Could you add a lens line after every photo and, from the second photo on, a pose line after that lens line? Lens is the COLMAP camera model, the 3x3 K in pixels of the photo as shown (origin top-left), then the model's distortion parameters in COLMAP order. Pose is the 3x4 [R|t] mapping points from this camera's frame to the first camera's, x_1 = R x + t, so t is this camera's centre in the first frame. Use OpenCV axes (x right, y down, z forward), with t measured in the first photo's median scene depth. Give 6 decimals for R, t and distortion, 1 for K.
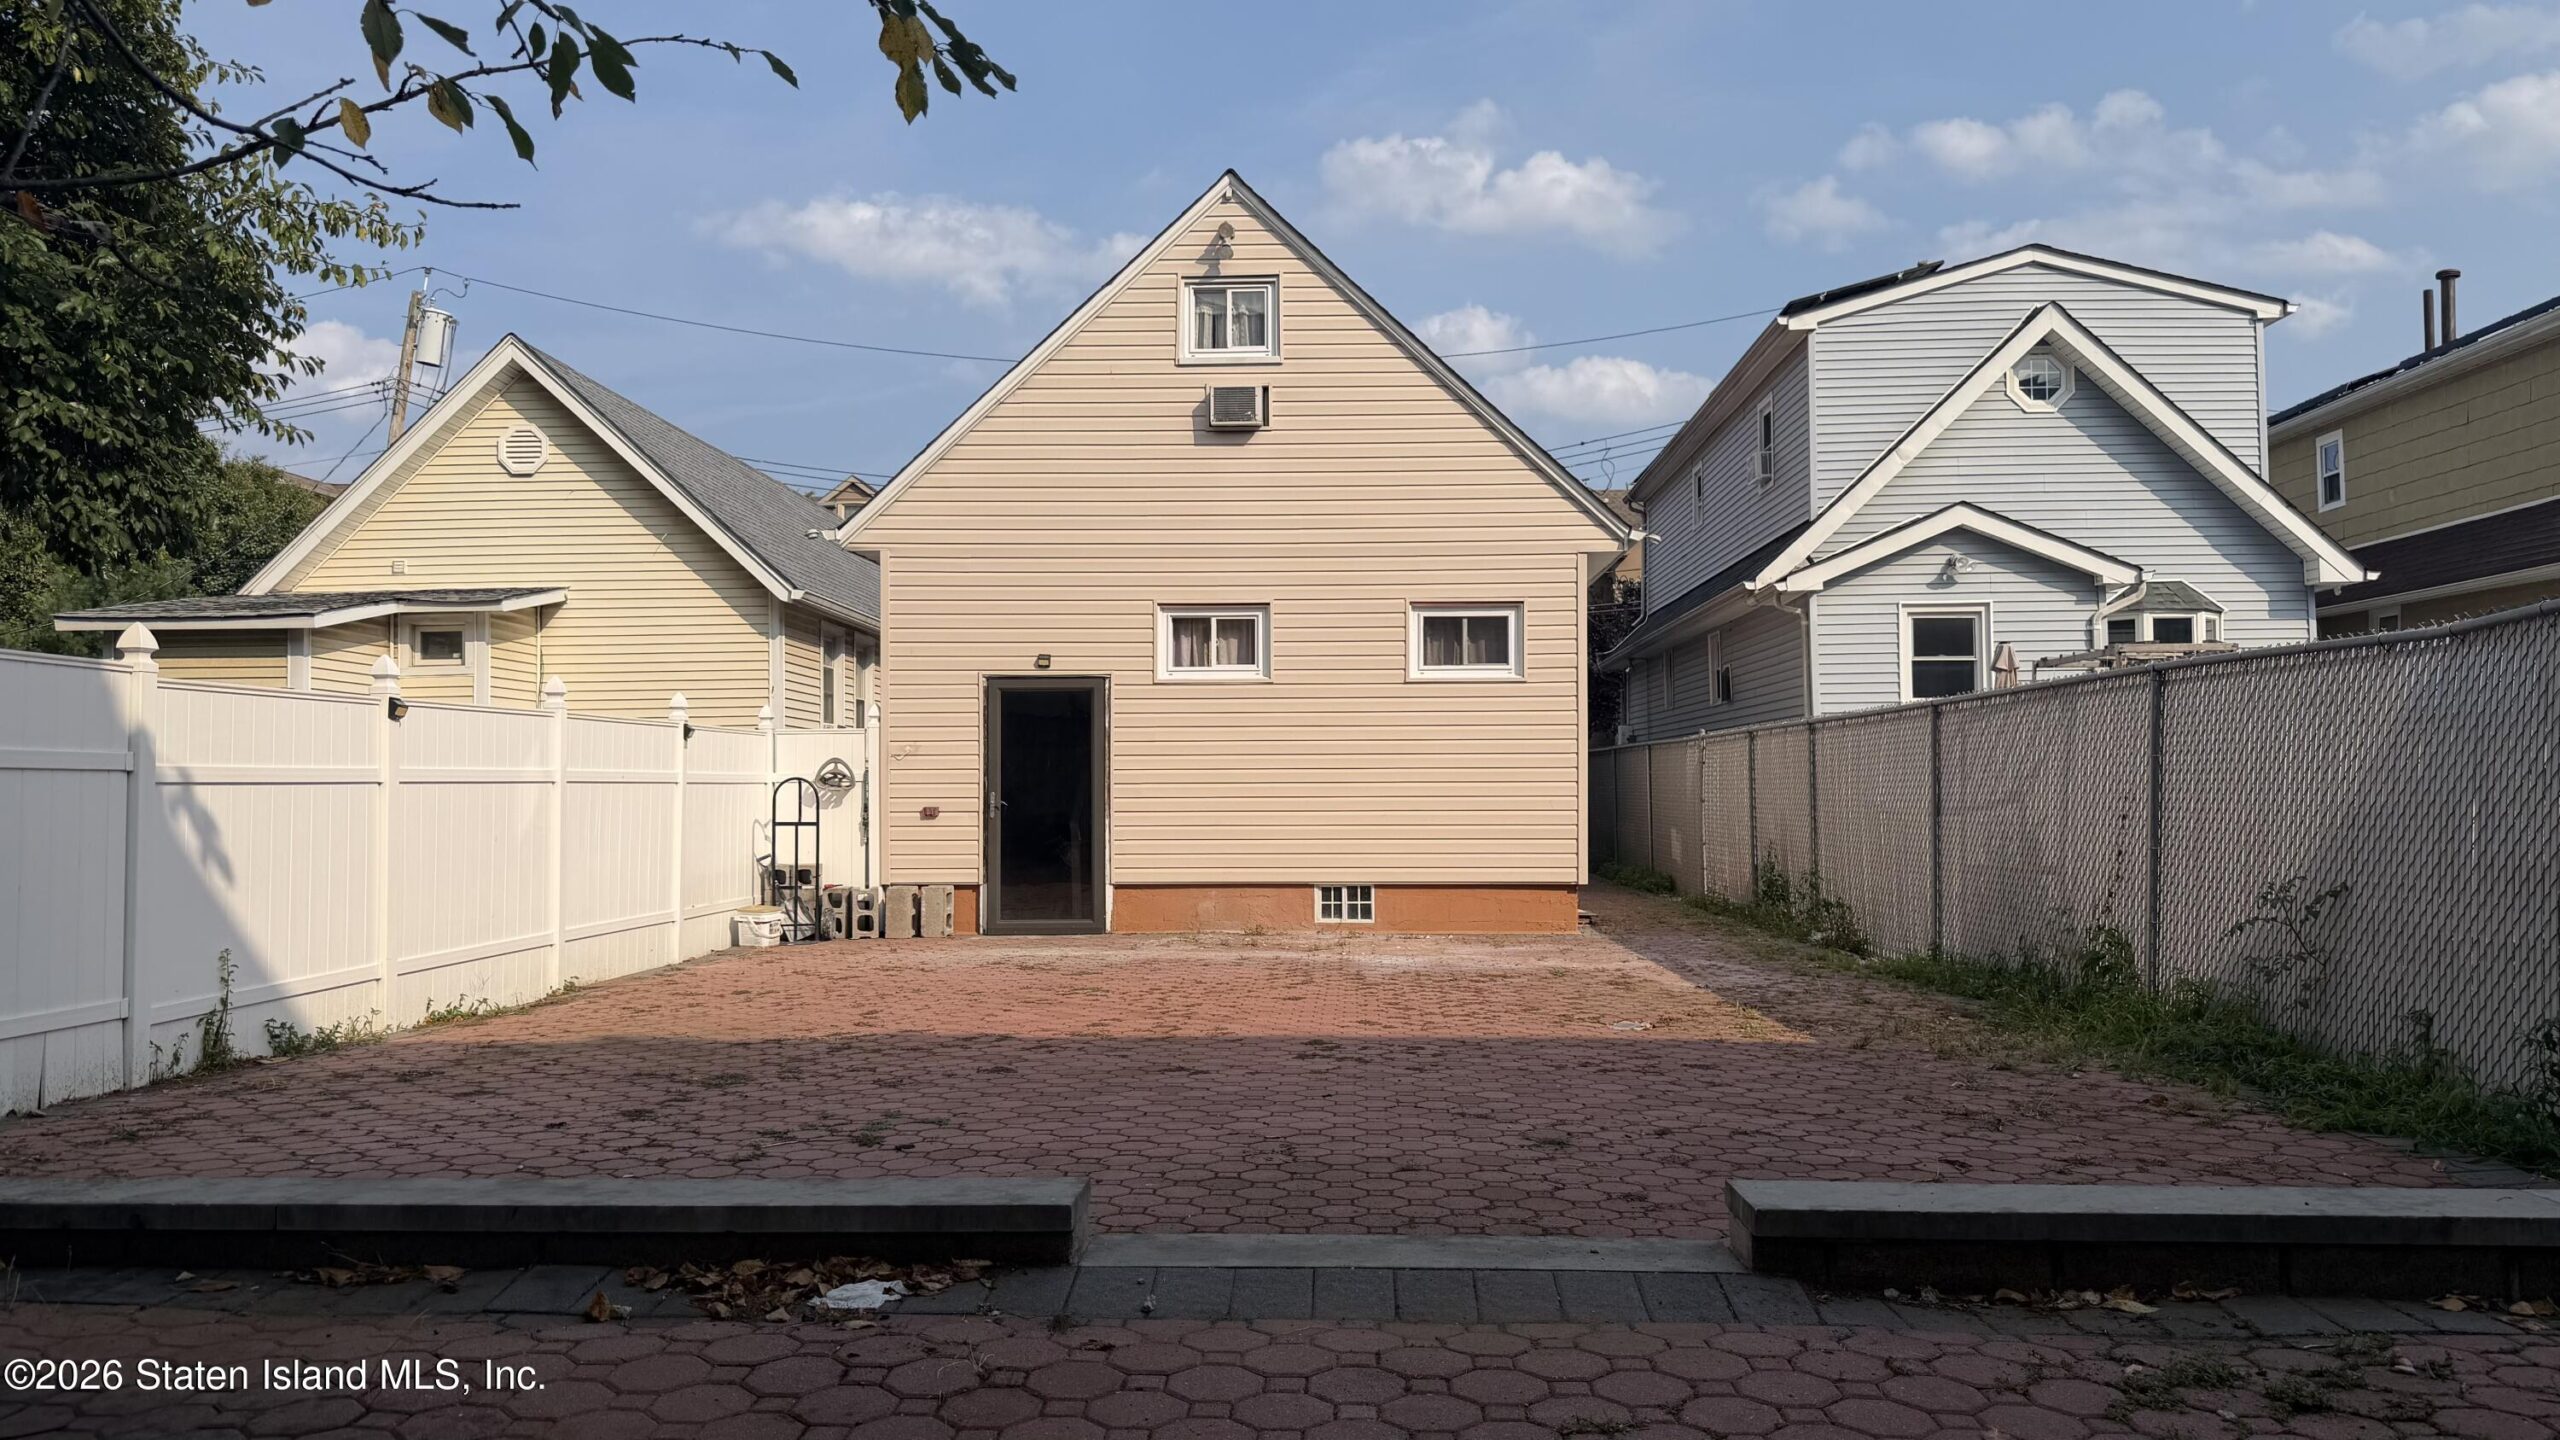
lens RADIAL K [[1800.3, 0, 1281.4], [0, 1800.3, 713.9], [0, 0, 1]] dist [0.080434, -0.107686]
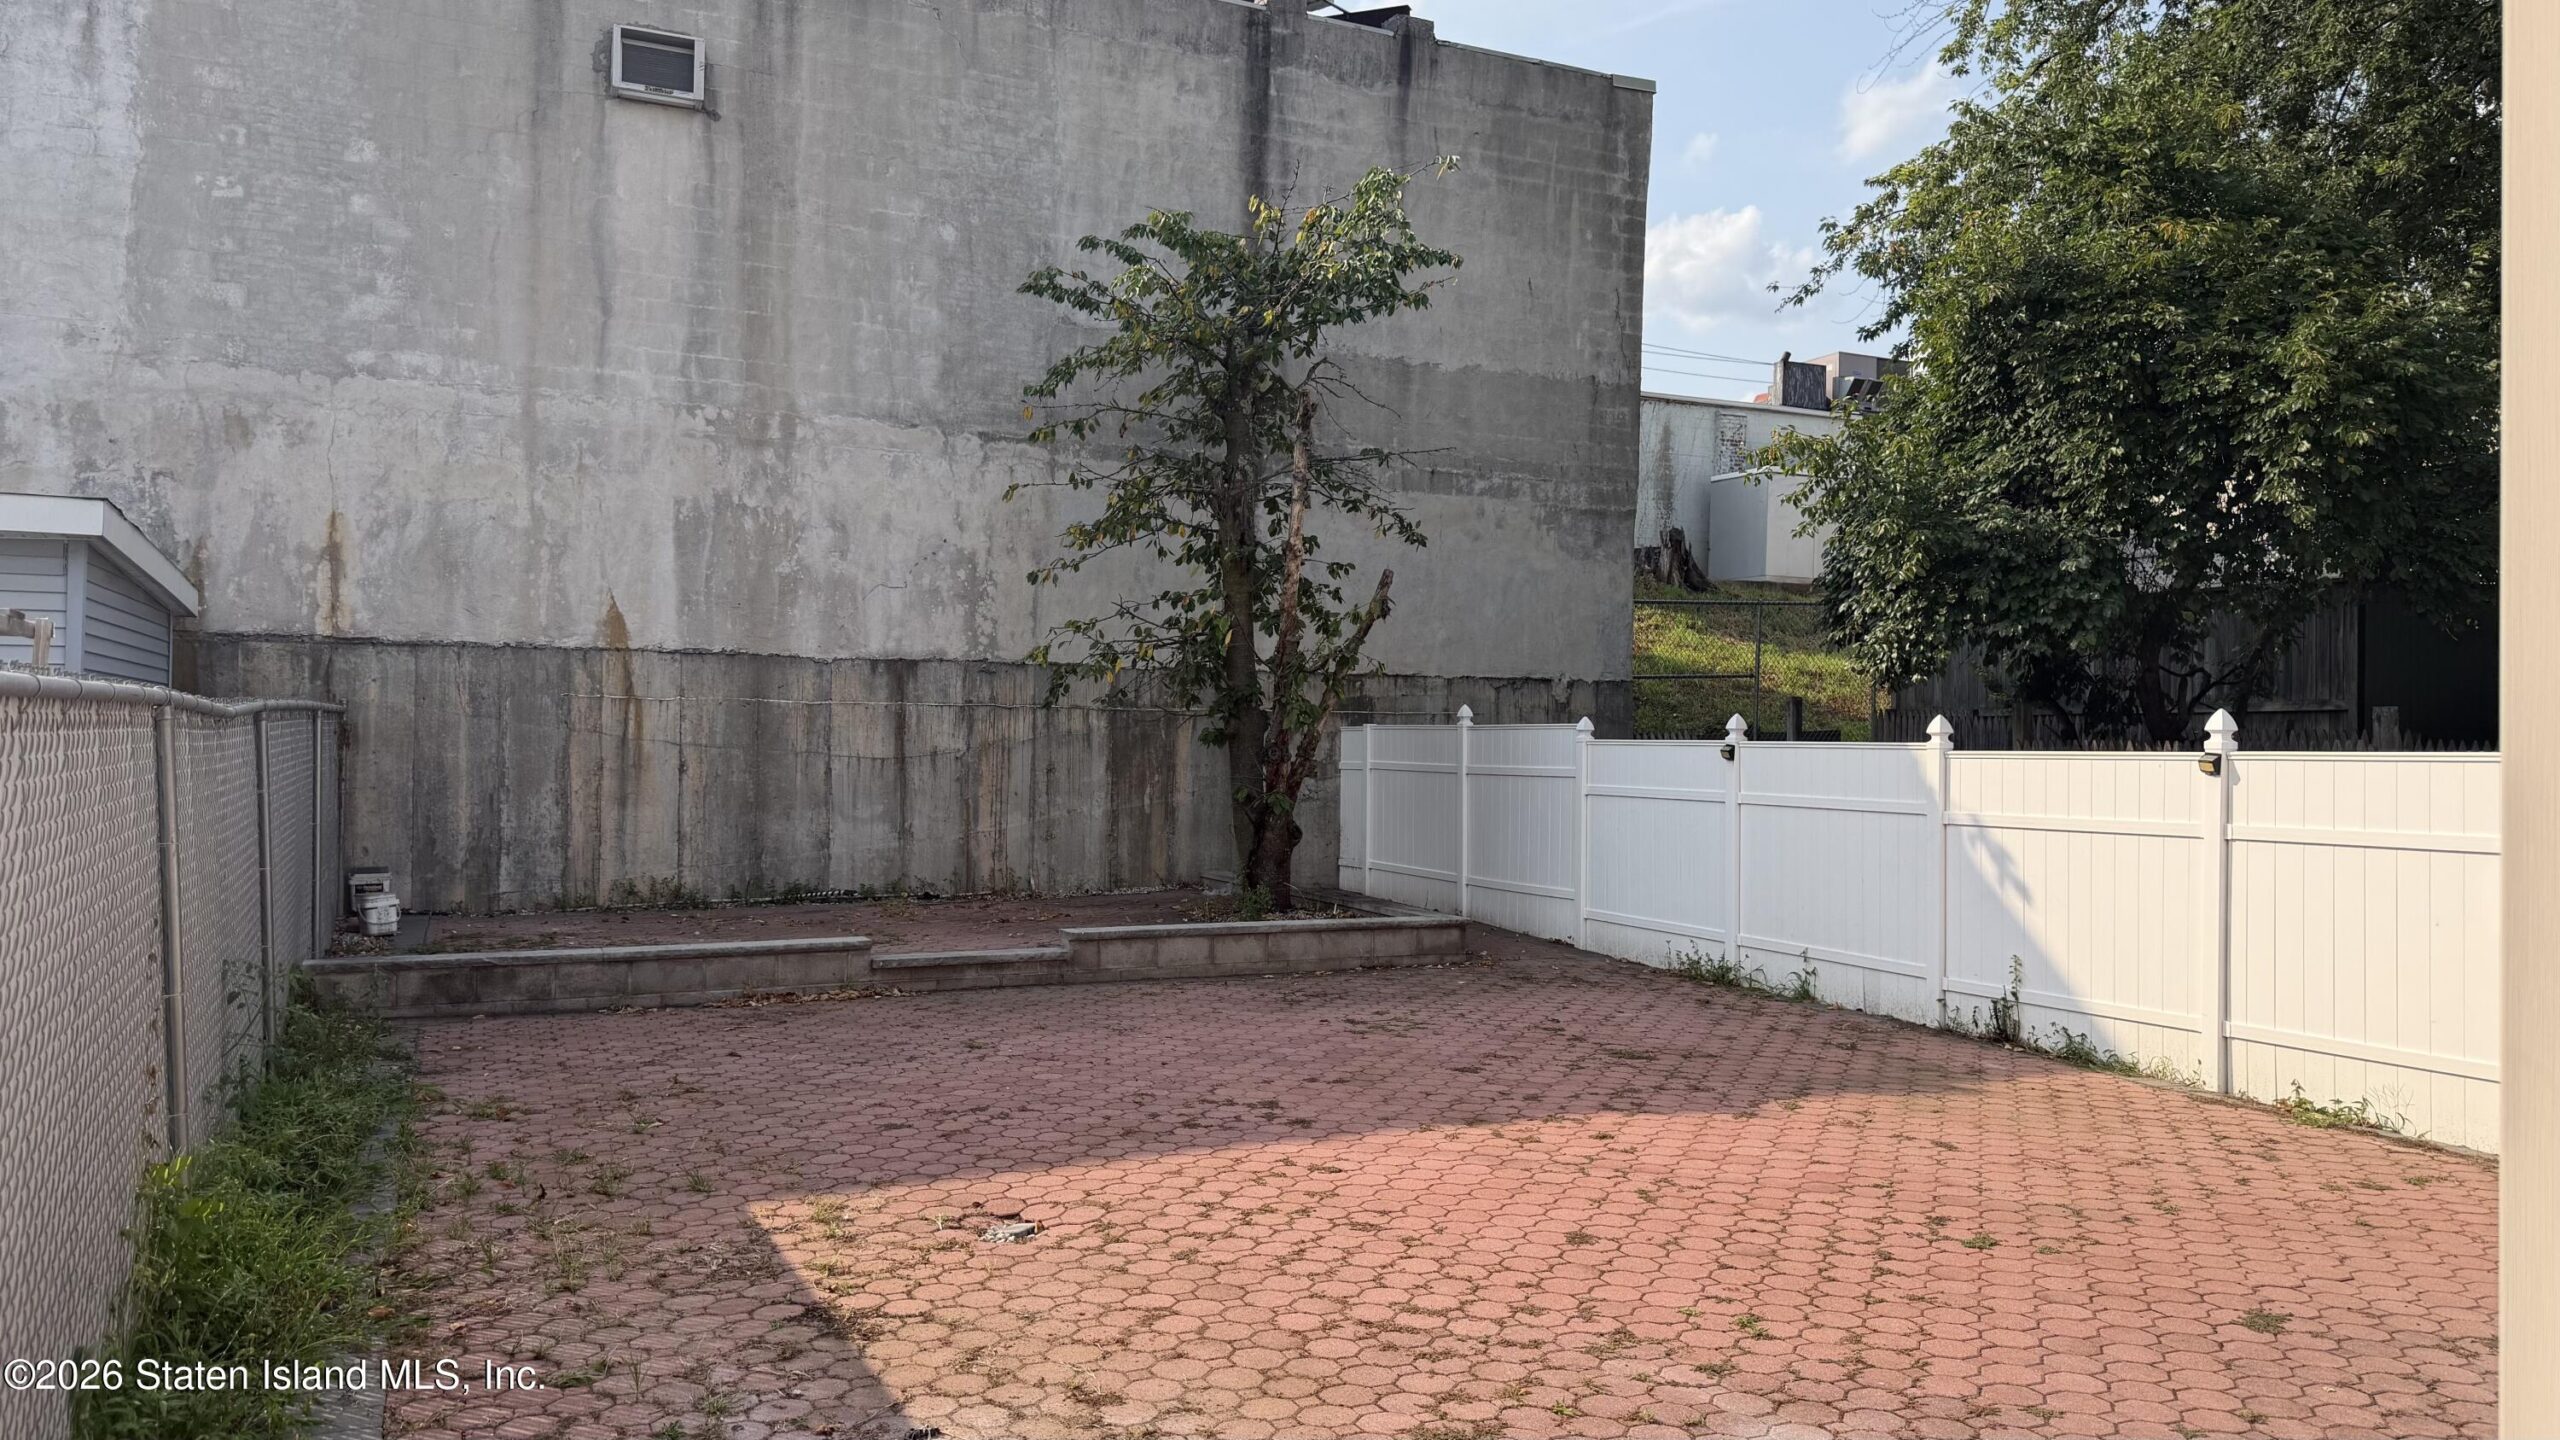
lens RADIAL K [[1800.3, 0, 1279.5], [0, 1800.3, 737.4], [0, 0, 1]] dist [0.080434, -0.107686]
pose [[-0.897243, -0.006622, -0.441488, 0.252905], [0.014464, 0.998910, -0.044380, 0.012777], [0.441301, -0.046205, -0.896169, 1.041426]]
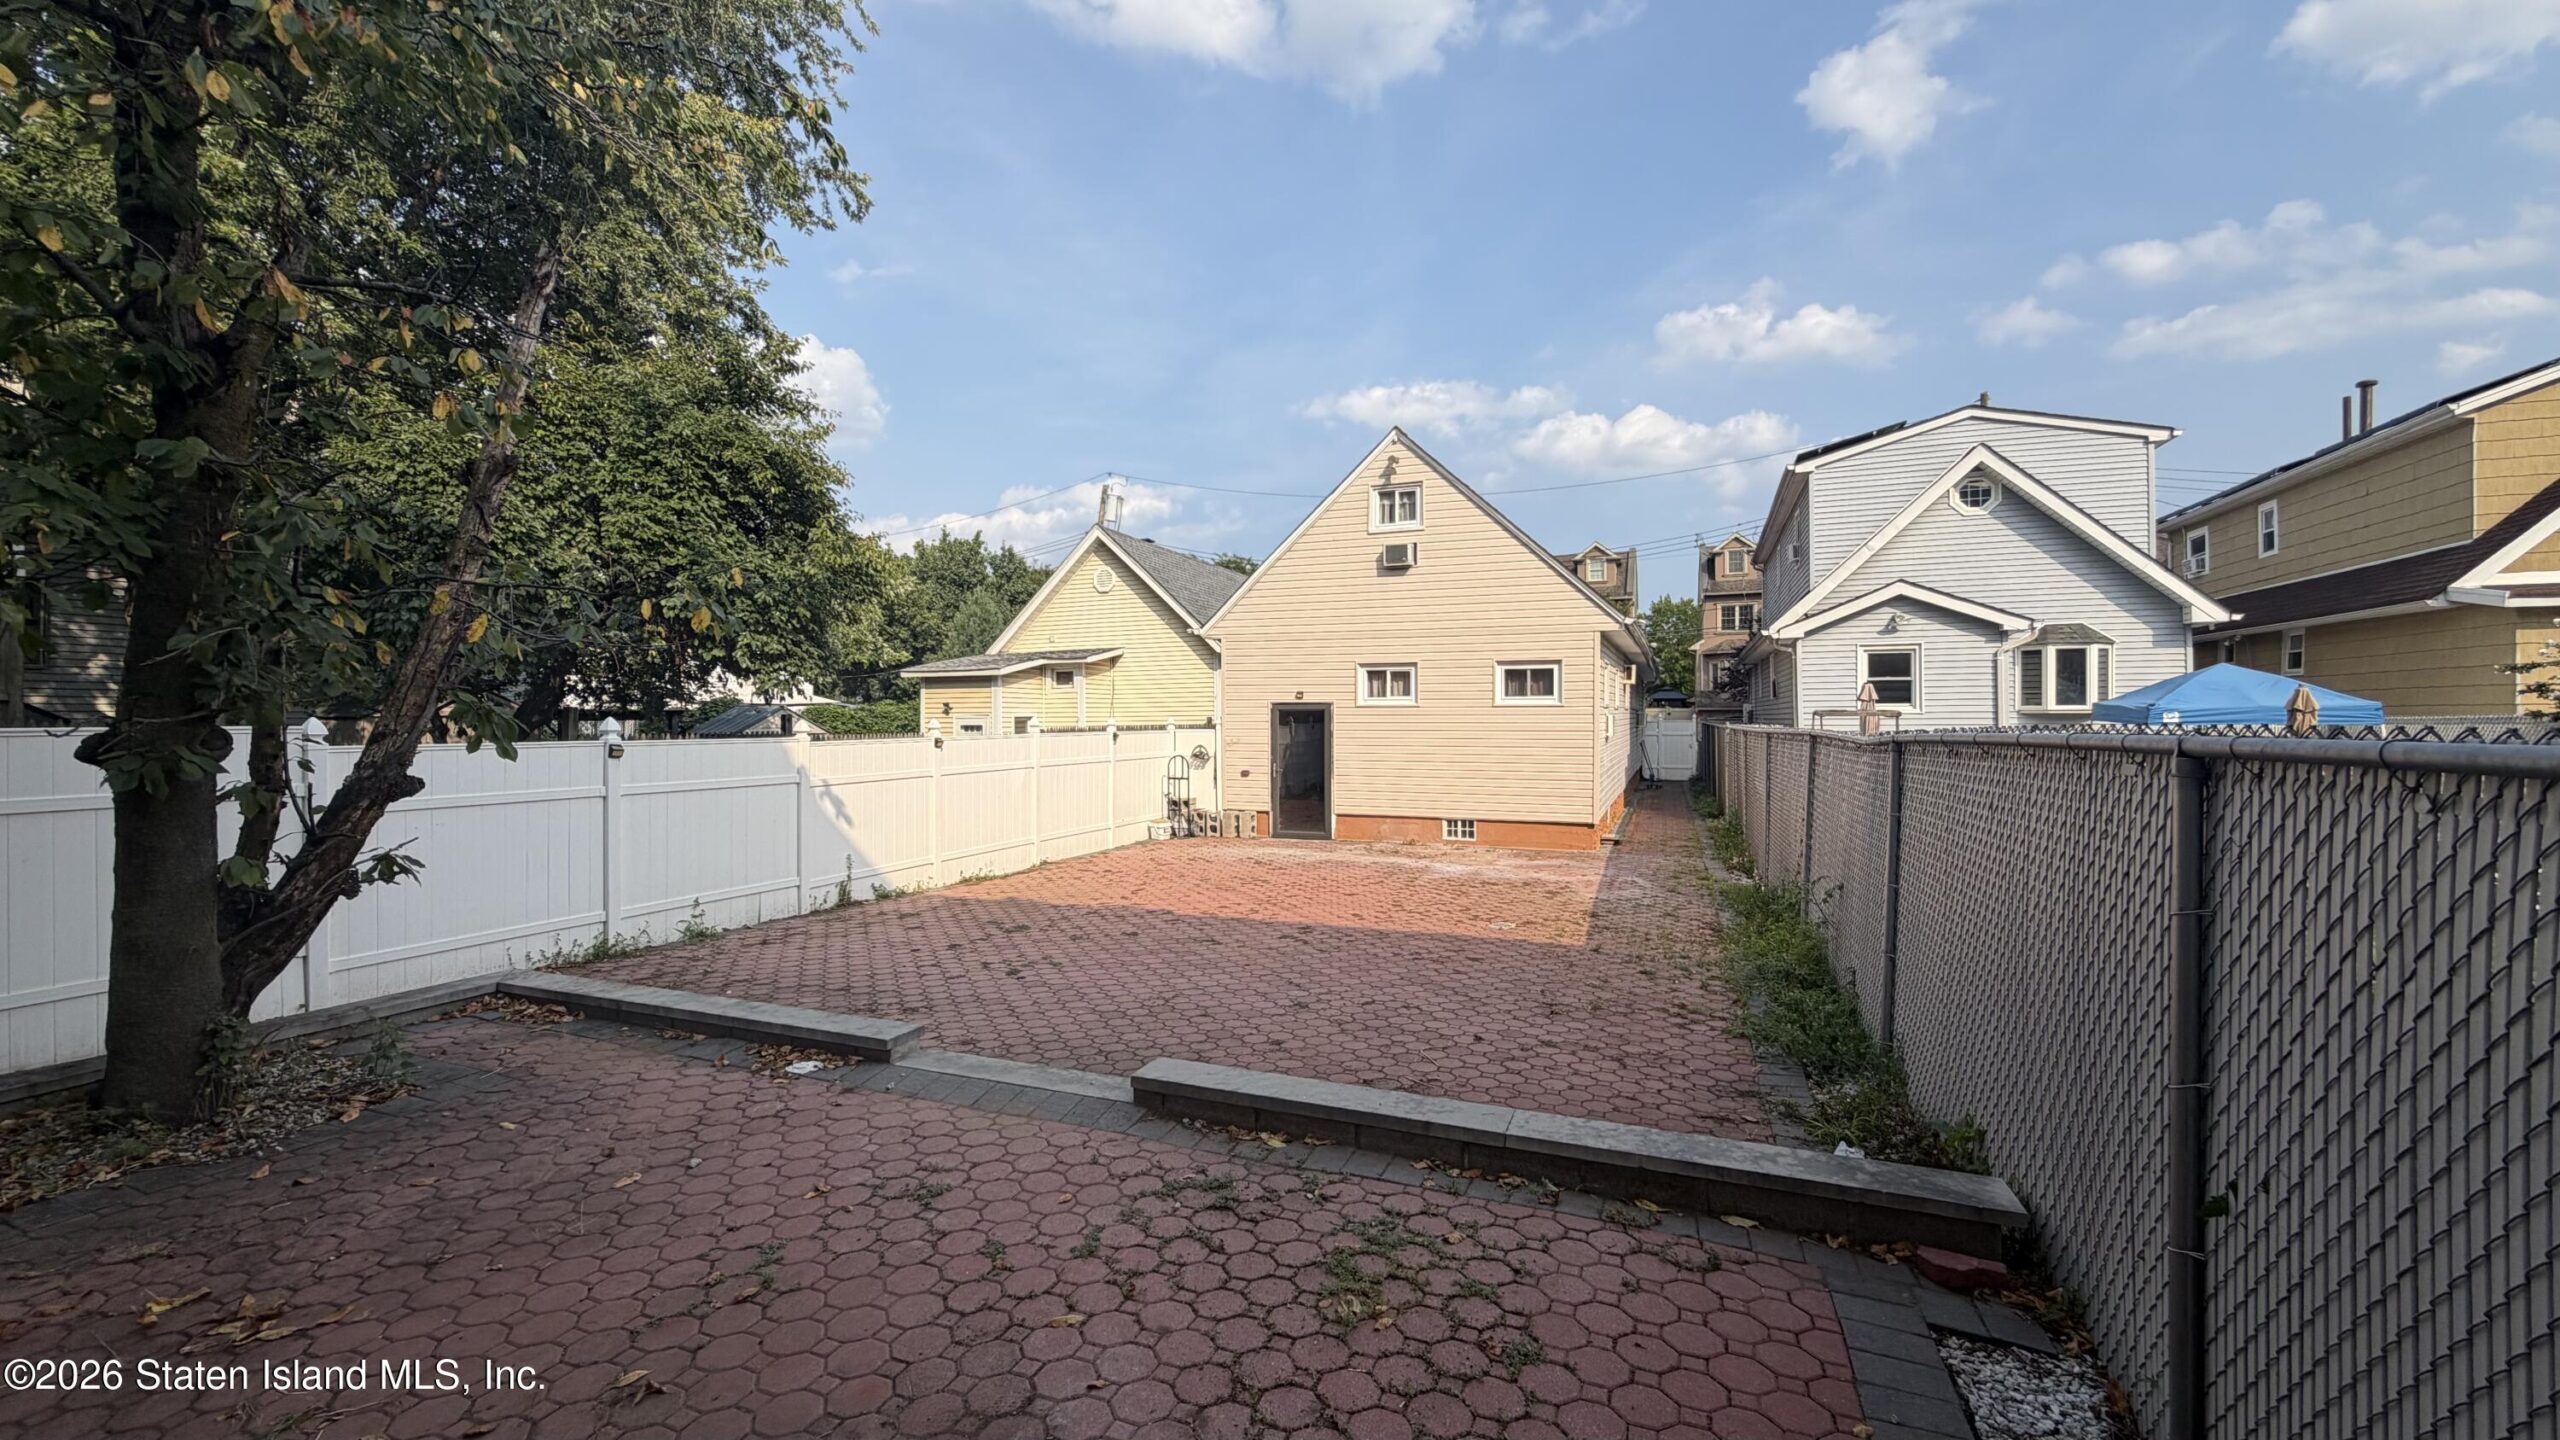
lens RADIAL K [[1022.6, 0, 1261.2], [0, 1022.6, 722.3], [0, 0, 1]] dist [-0.000615, 0.000908]
pose [[0.940399, 0.004891, -0.340038, 0.195738], [0.011999, 0.998797, 0.047551, -0.052490], [0.339862, -0.048797, 0.939209, -0.023966]]
